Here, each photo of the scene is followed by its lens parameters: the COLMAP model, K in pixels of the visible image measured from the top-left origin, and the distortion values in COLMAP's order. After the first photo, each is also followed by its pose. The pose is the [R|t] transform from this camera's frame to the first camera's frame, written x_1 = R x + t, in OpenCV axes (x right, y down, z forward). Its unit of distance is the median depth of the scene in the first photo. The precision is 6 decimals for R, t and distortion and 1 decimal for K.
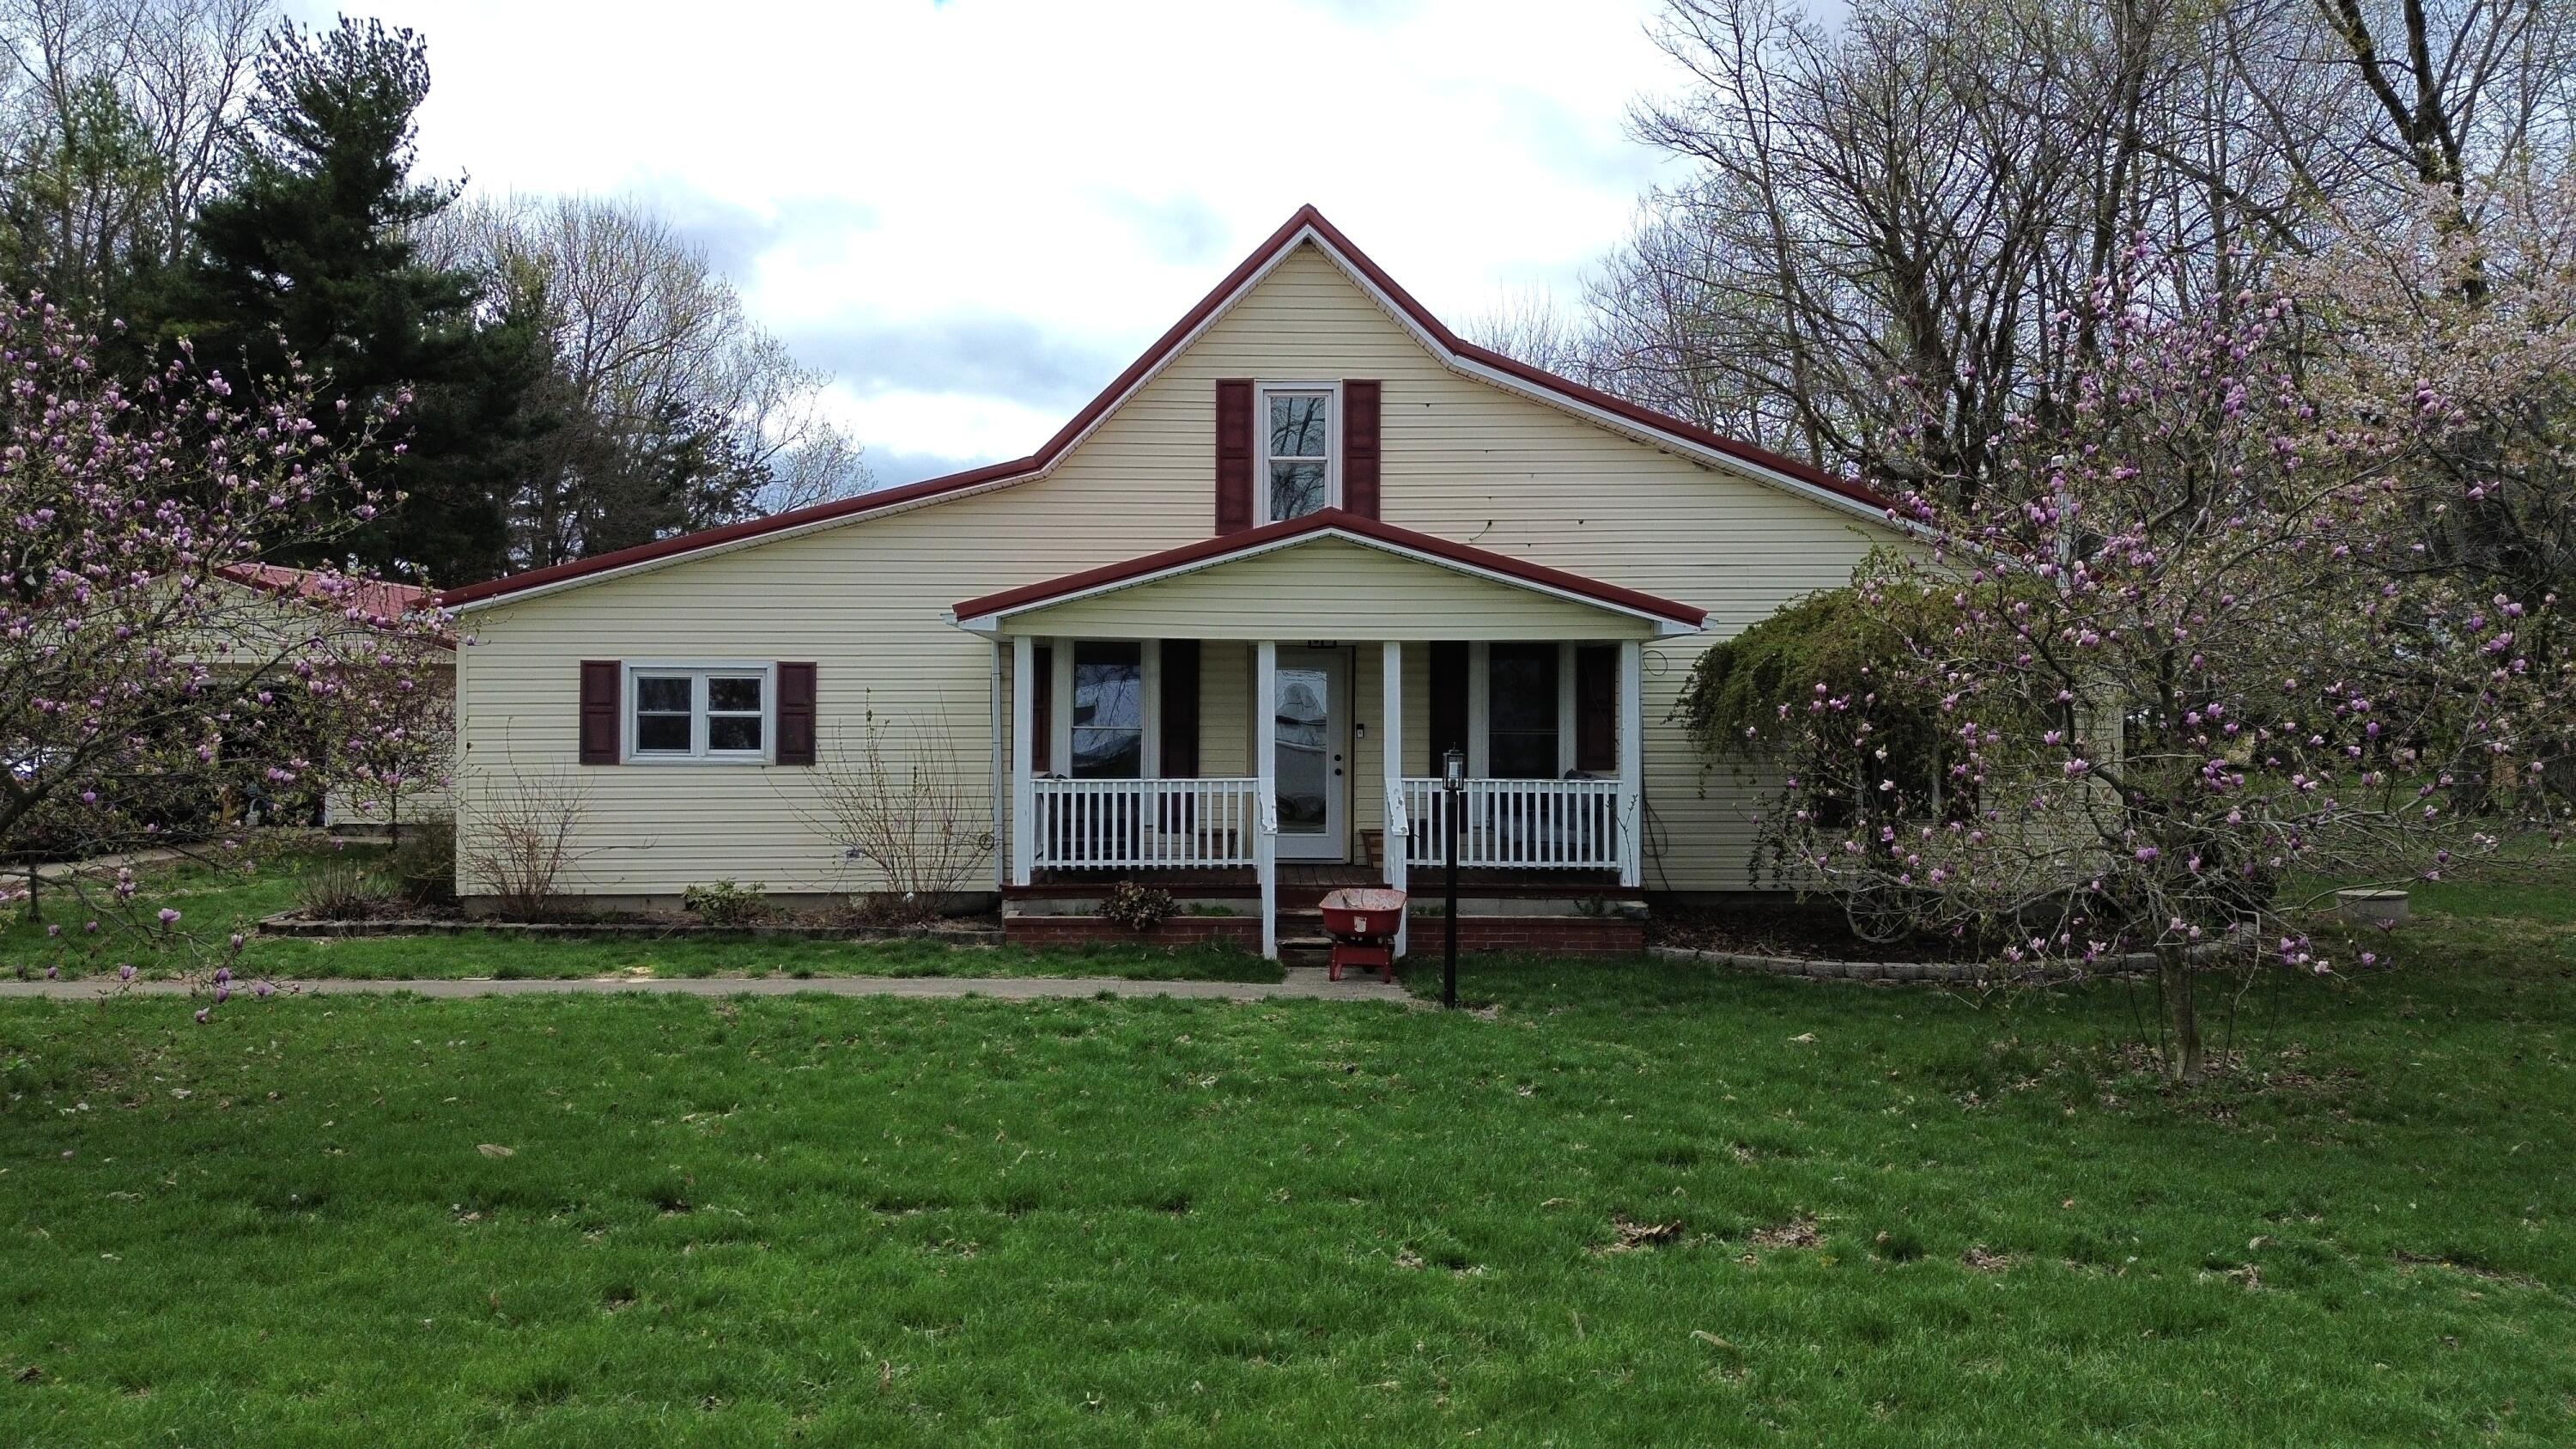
lens RADIAL K [[1808.9, 0, 1268.2], [0, 1808.9, 725.2], [0, 0, 1]] dist [0.084467, -0.078530]
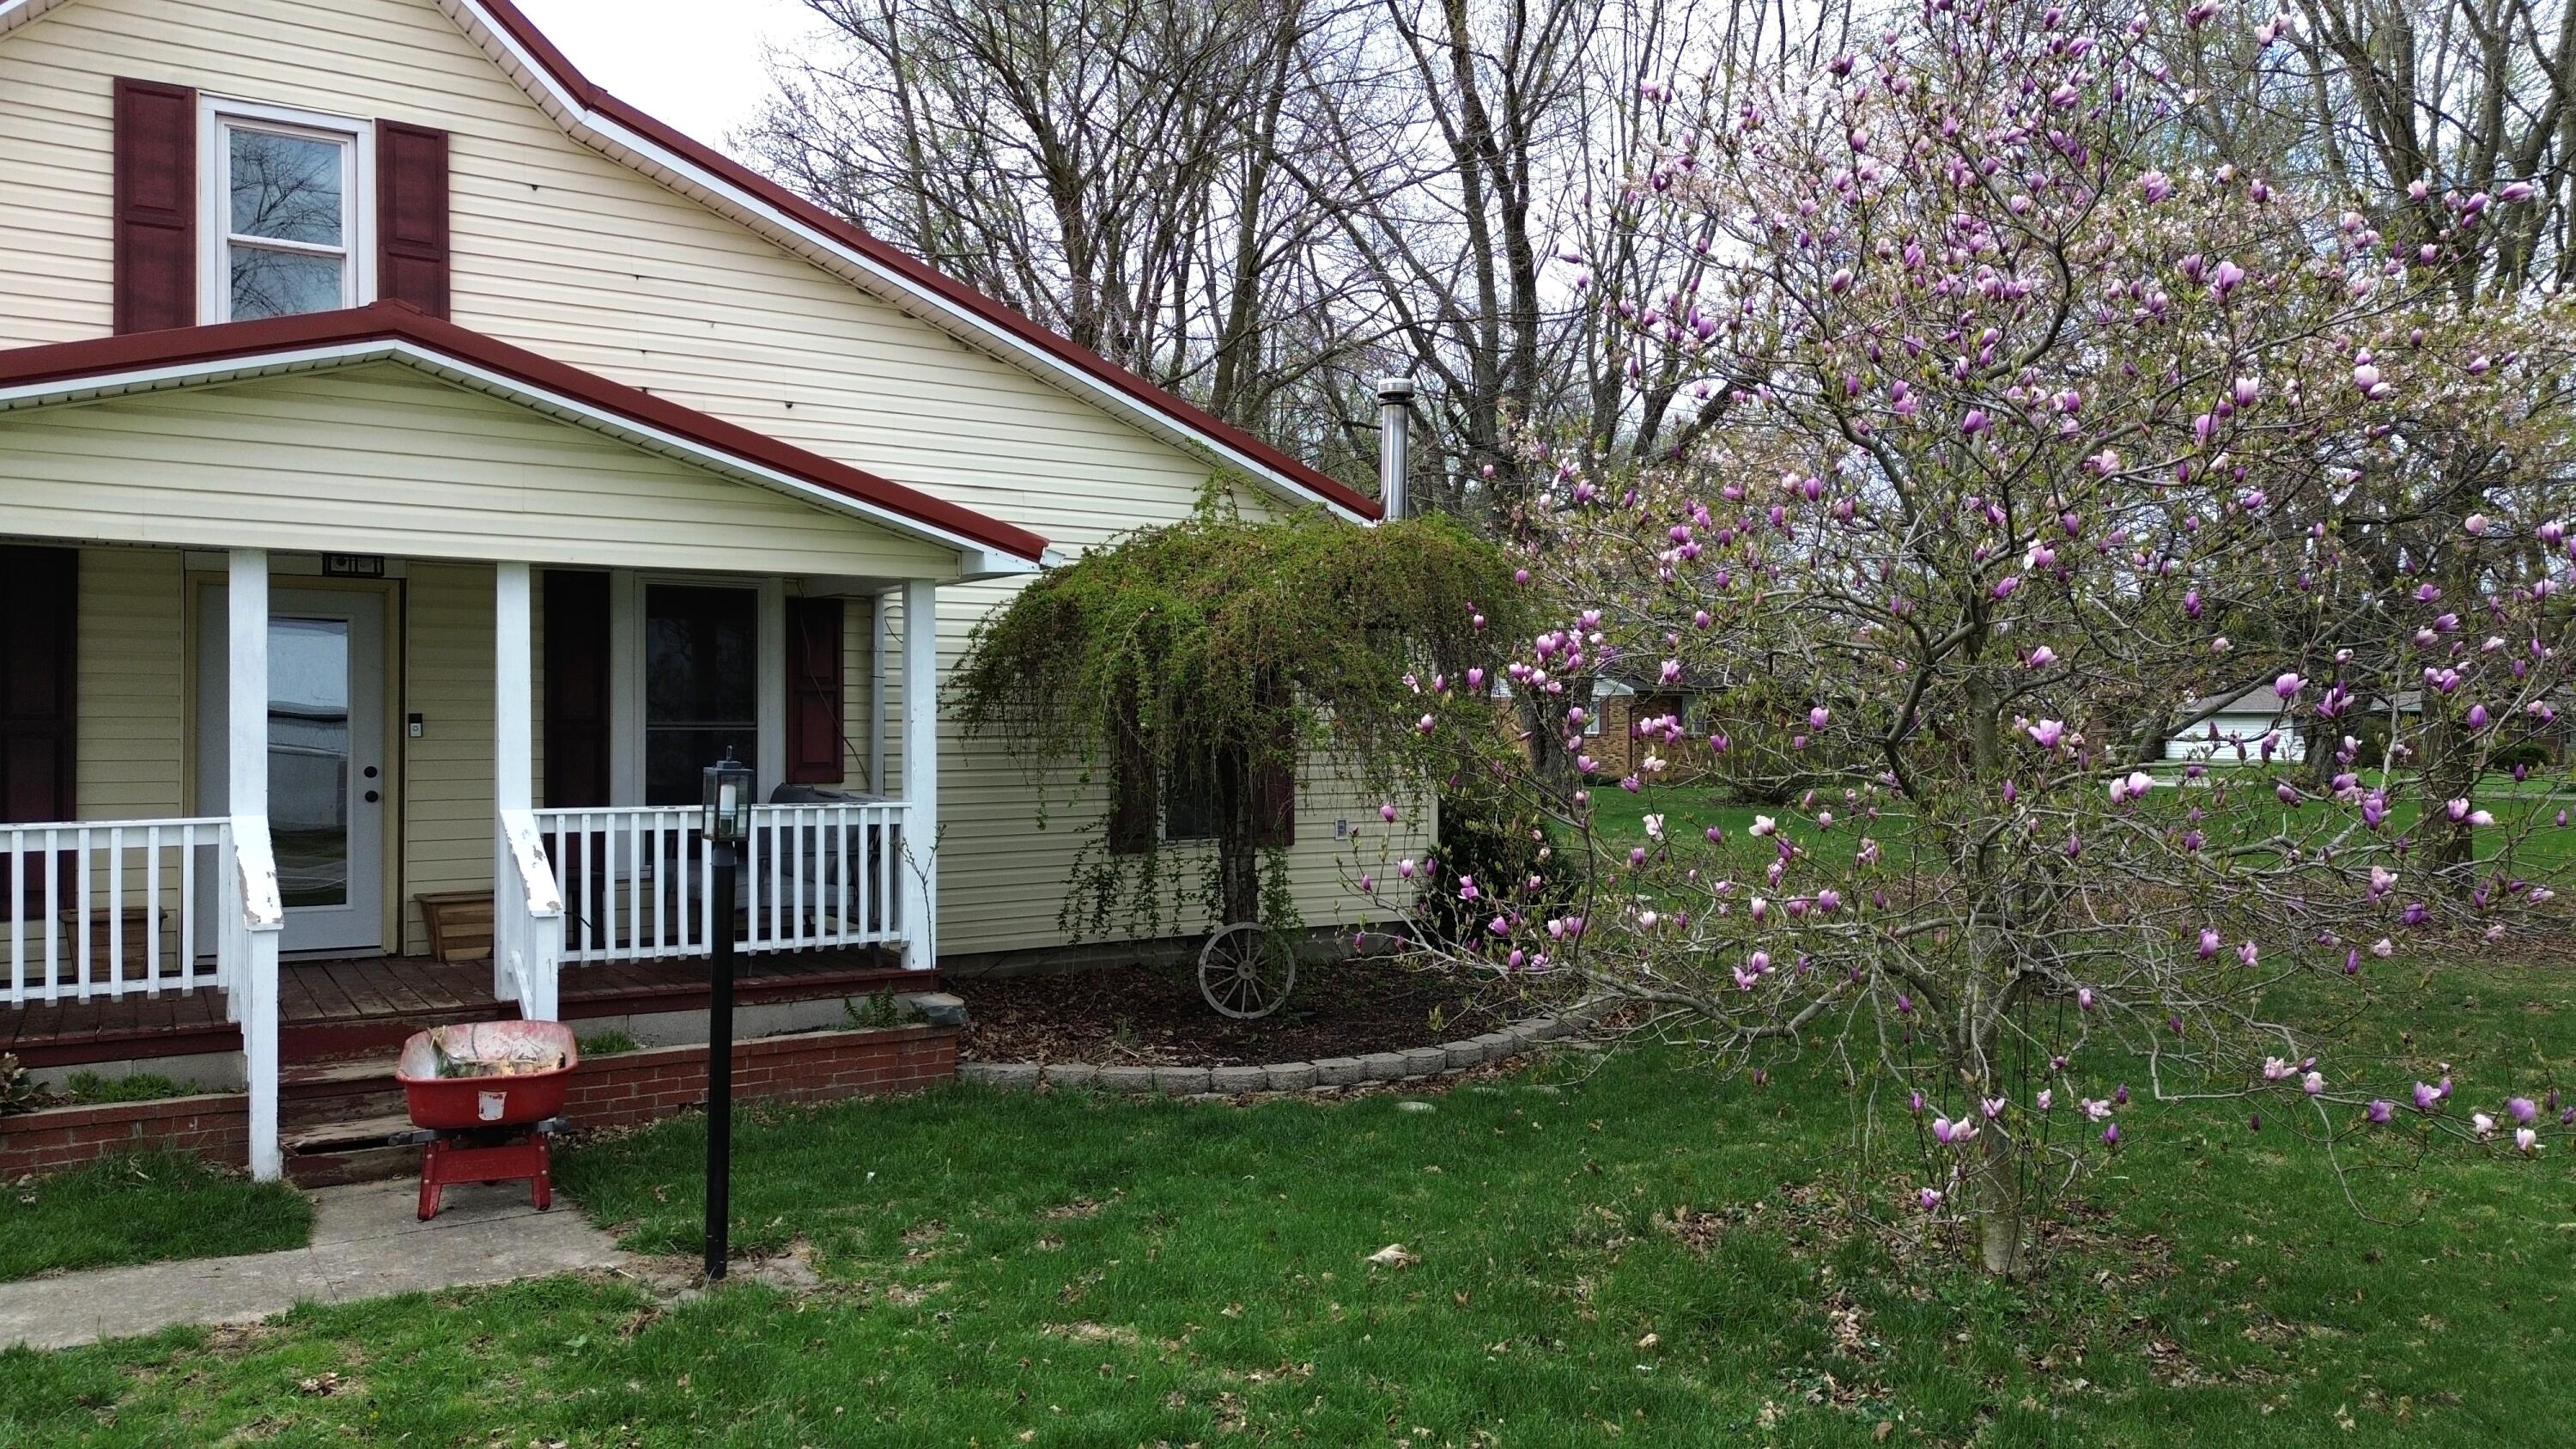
lens RADIAL K [[1808.9, 0, 1286.0], [0, 1808.9, 720.5], [0, 0, 1]] dist [0.084467, -0.078530]
pose [[0.845237, -0.001169, 0.534390, -0.031116], [0.000577, 0.999999, 0.001275, 0.001185], [-0.534391, -0.000770, 0.845237, 0.384813]]
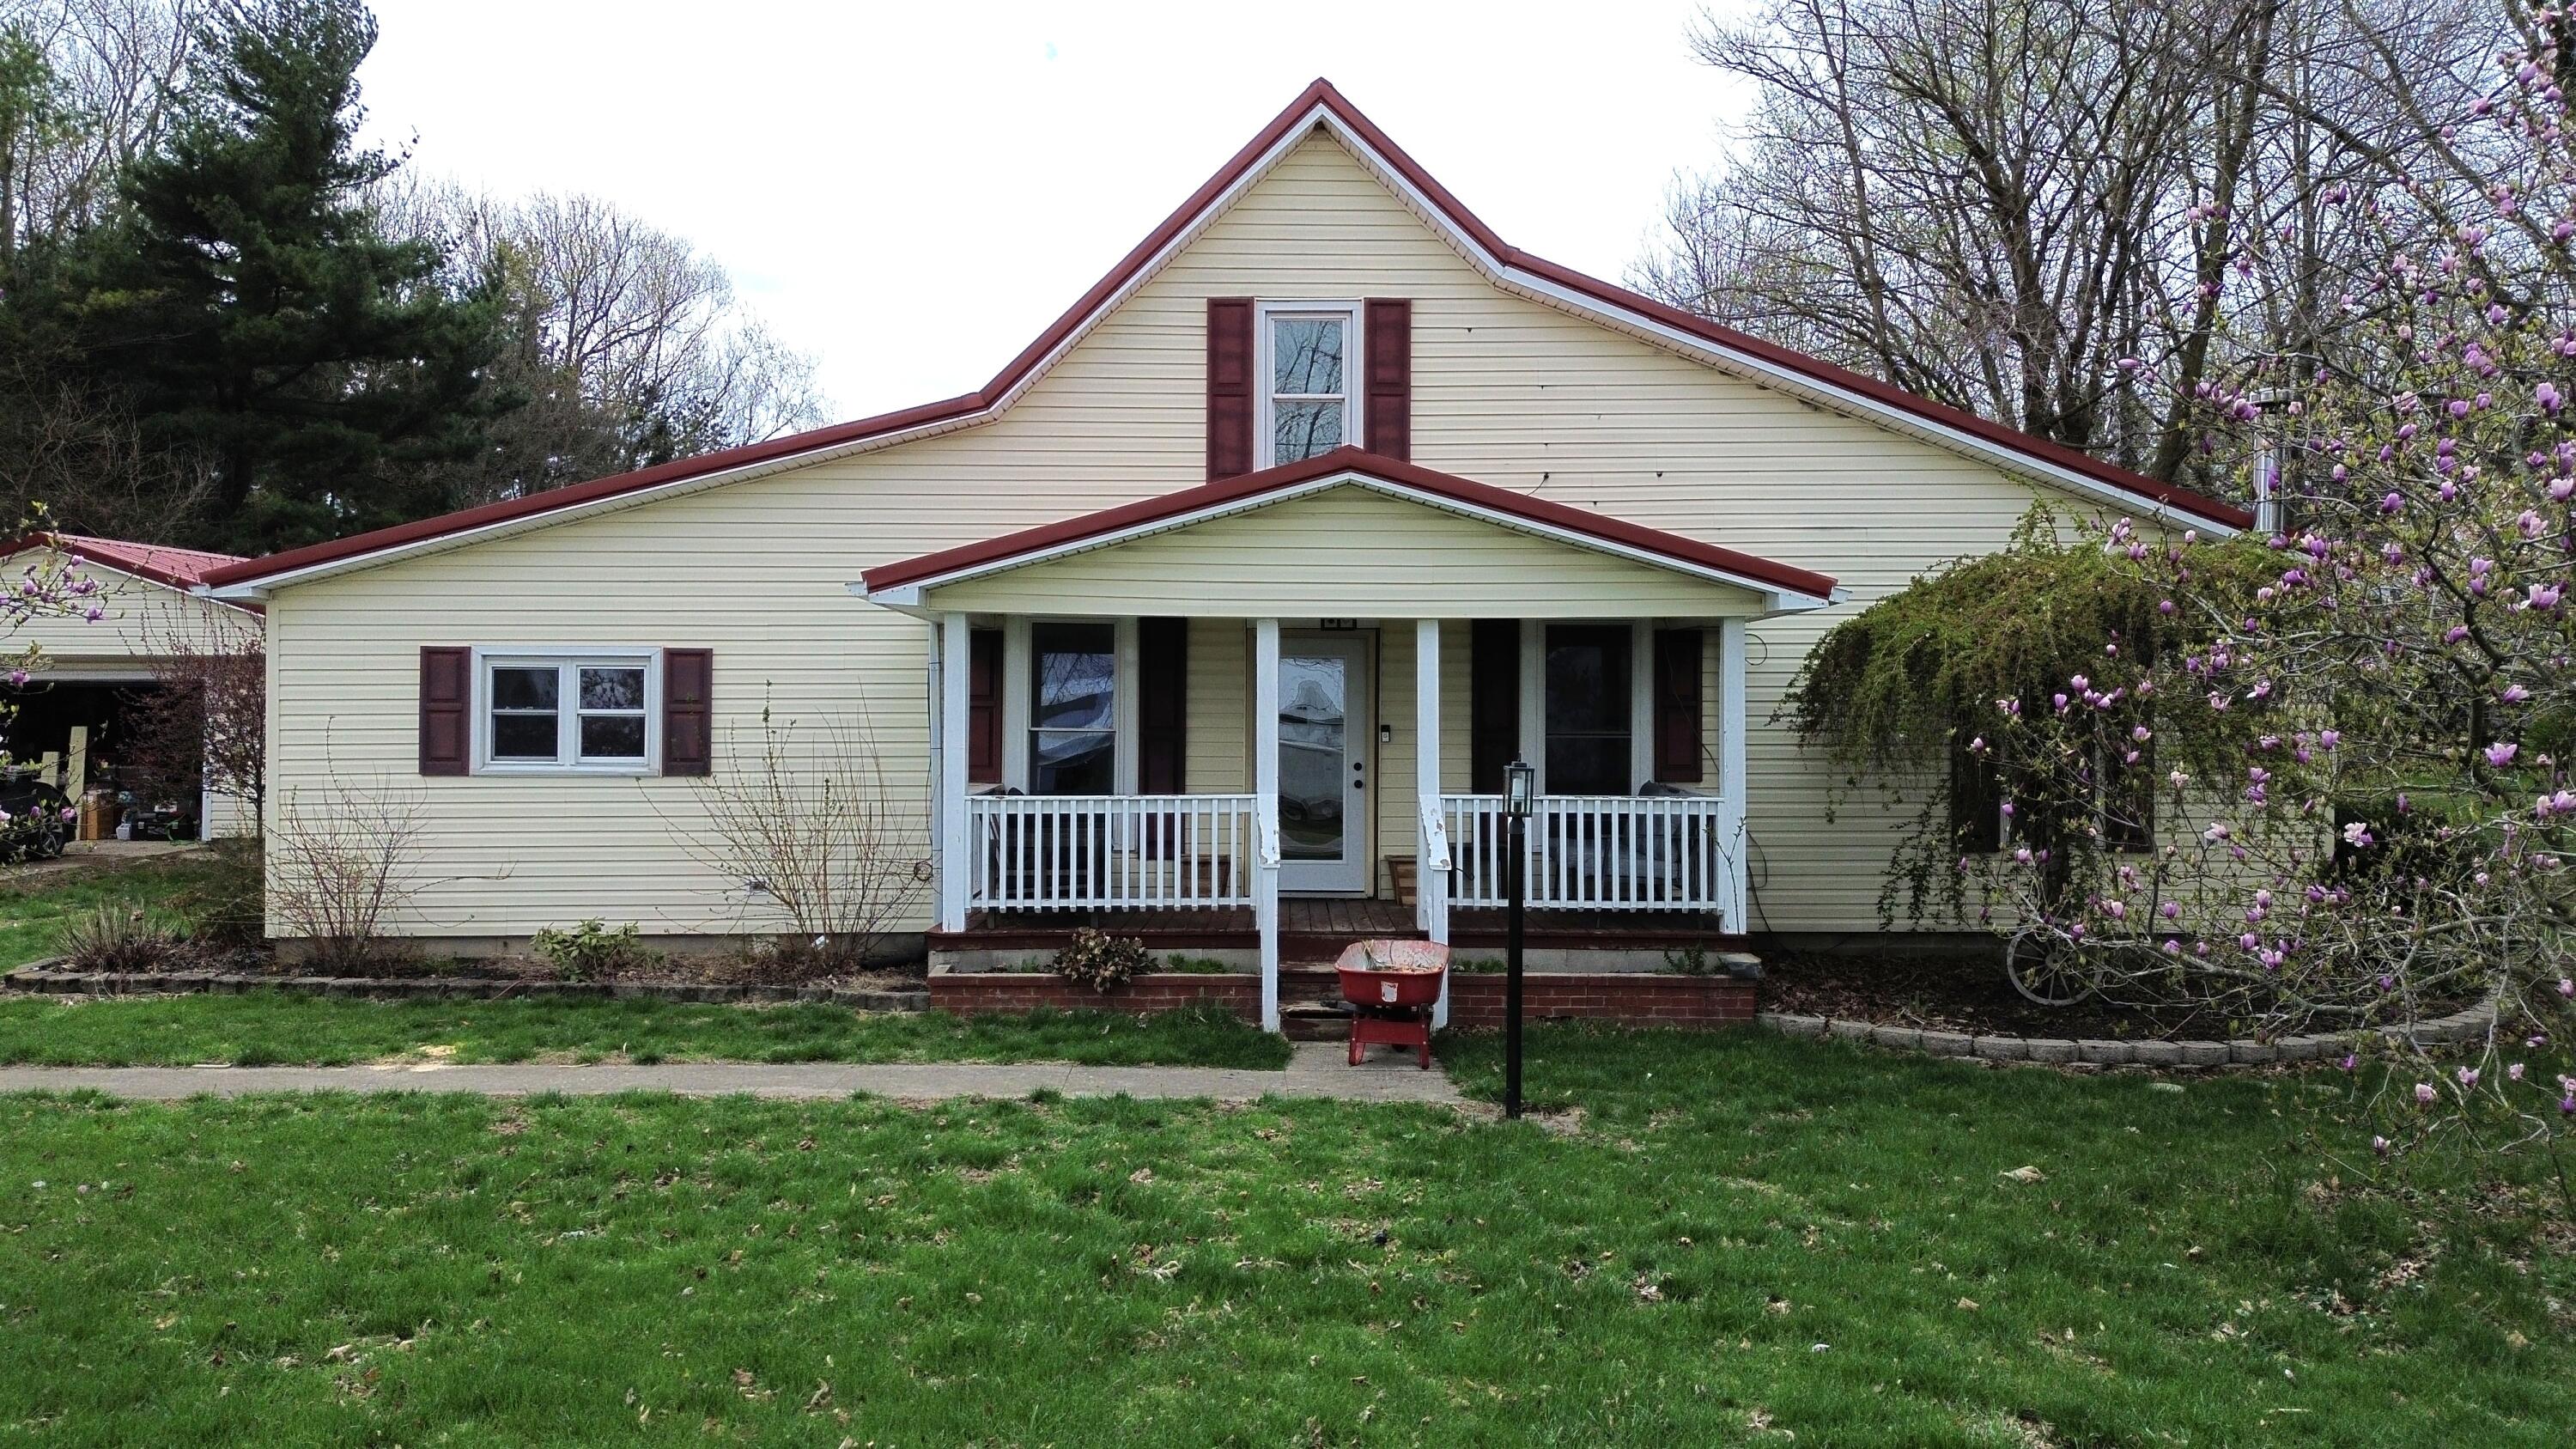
lens RADIAL K [[1808.9, 0, 1287.3], [0, 1808.9, 721.0], [0, 0, 1]] dist [0.084467, -0.078530]
pose [[0.999998, -0.000287, 0.001754, 0.006134], [0.000289, 0.999999, -0.001439, -0.001374], [-0.001754, 0.001439, 0.999997, 0.213298]]
